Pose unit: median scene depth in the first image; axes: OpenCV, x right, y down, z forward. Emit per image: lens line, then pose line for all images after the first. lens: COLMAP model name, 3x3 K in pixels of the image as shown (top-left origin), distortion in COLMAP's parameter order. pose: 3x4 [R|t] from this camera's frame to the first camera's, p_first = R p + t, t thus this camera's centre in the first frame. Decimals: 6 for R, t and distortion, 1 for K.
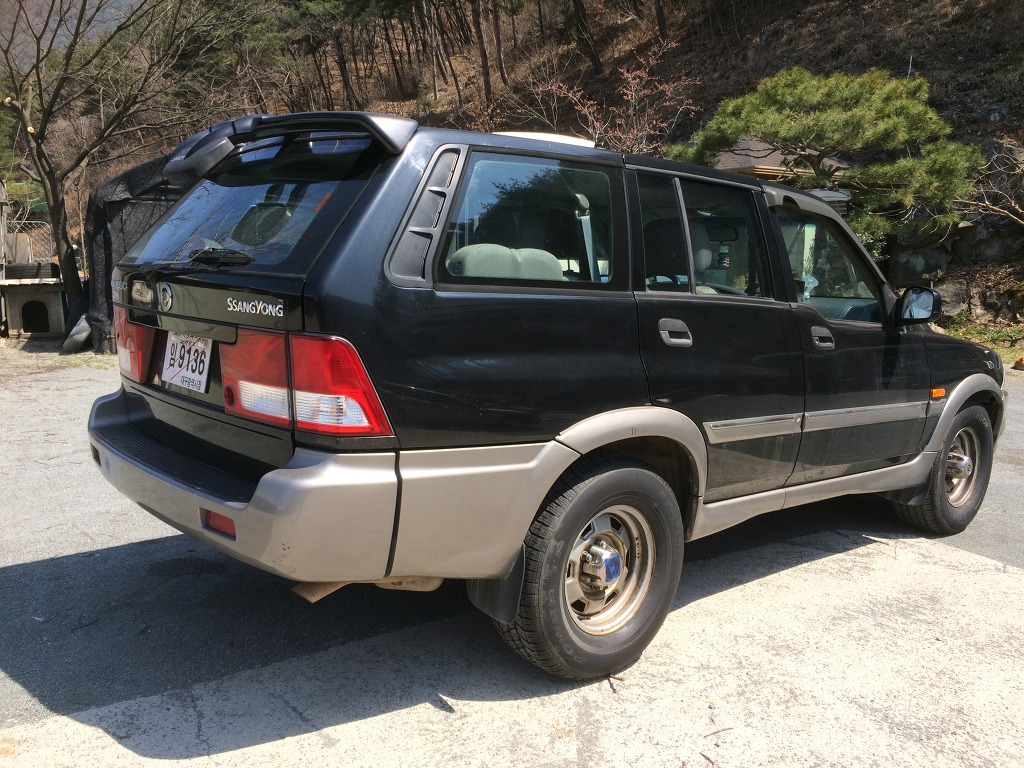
lens RADIAL K [[856.8, 0, 515.3], [0, 856.8, 385.4], [0, 0, 1]] dist [0.077623, -0.103245]
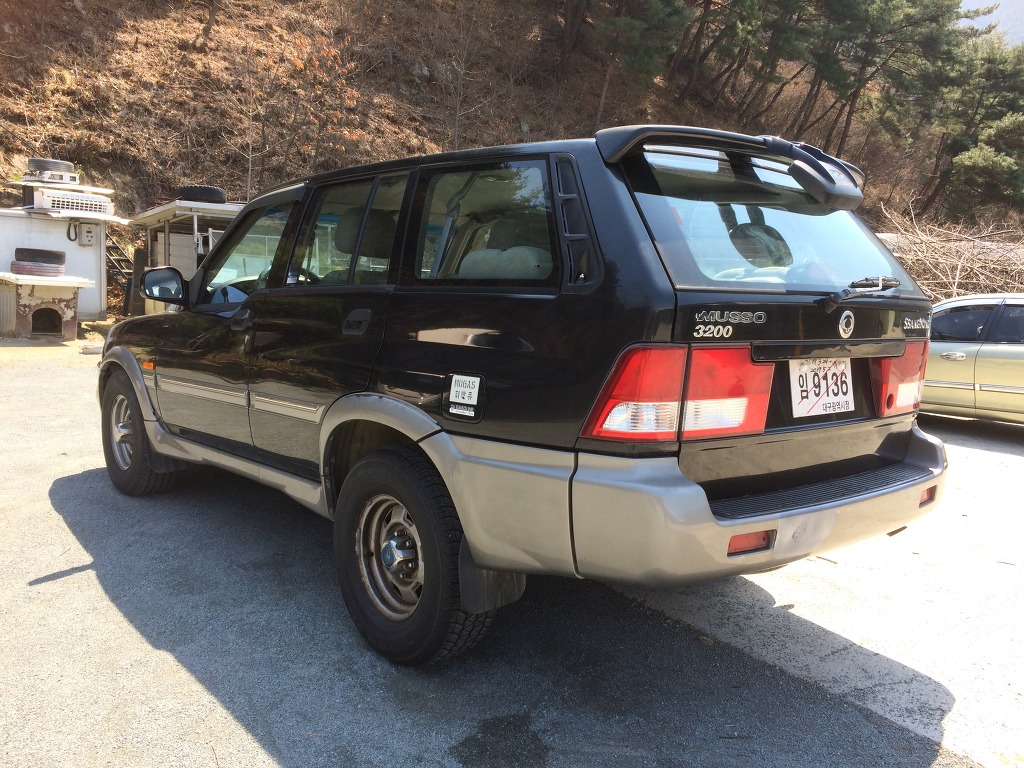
lens RADIAL K [[856.8, 0, 507.5], [0, 856.8, 383.2], [0, 0, 1]] dist [0.077623, -0.103245]
pose [[0.035972, -0.143844, 0.988946, -1.392216], [0.098904, 0.985241, 0.139708, -0.210275], [-0.994447, 0.092785, 0.049668, 1.333579]]
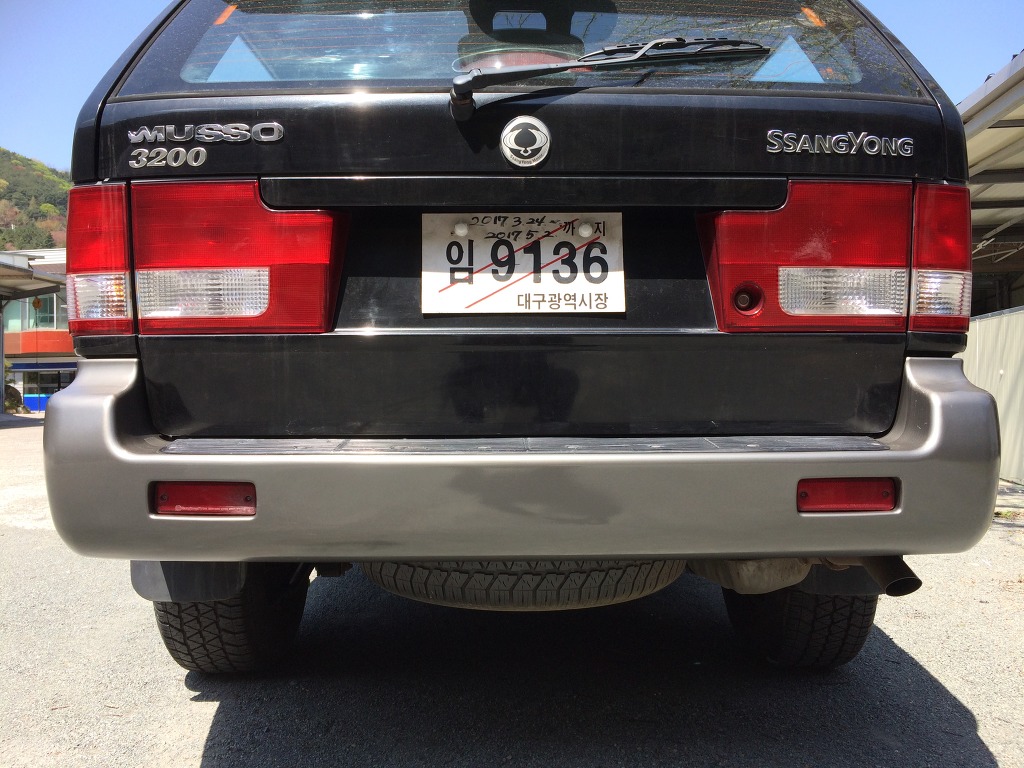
lens RADIAL K [[856.8, 0, 515.7], [0, 856.8, 395.2], [0, 0, 1]] dist [0.077623, -0.103245]
pose [[0.655940, -0.053171, 0.752938, -0.814368], [0.128872, 0.990758, -0.042305, 0.076406], [-0.743730, 0.124782, 0.656730, 0.669442]]
